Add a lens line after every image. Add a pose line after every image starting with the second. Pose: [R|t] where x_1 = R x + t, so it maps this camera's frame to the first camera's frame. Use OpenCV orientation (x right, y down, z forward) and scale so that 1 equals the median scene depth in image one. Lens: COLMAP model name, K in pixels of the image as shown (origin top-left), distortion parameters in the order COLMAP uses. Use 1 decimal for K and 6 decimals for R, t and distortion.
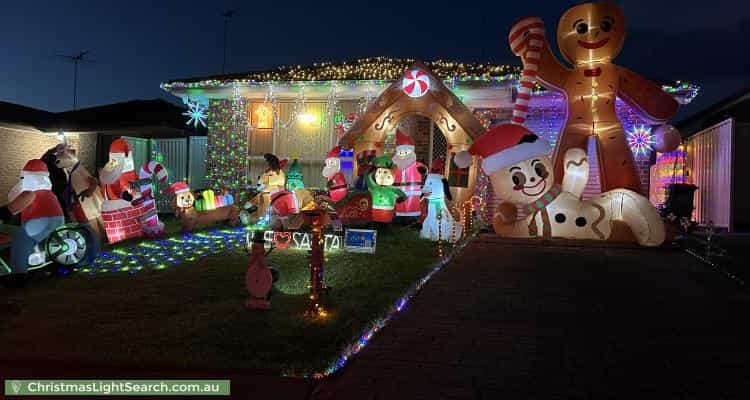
lens RADIAL K [[535.2, 0, 374.5], [0, 535.2, 197.9], [0, 0, 1]] dist [0.157708, -0.240668]
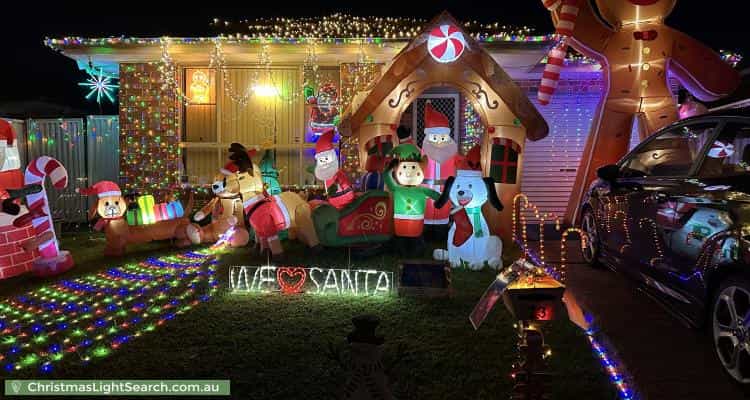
lens RADIAL K [[535.2, 0, 374.5], [0, 535.2, 197.9], [0, 0, 1]] dist [0.157708, -0.240668]
pose [[0.978174, -0.034964, 0.204823, -0.157282], [0.026289, 0.998645, 0.044922, -0.035542], [-0.206116, -0.038557, 0.977768, 0.274264]]
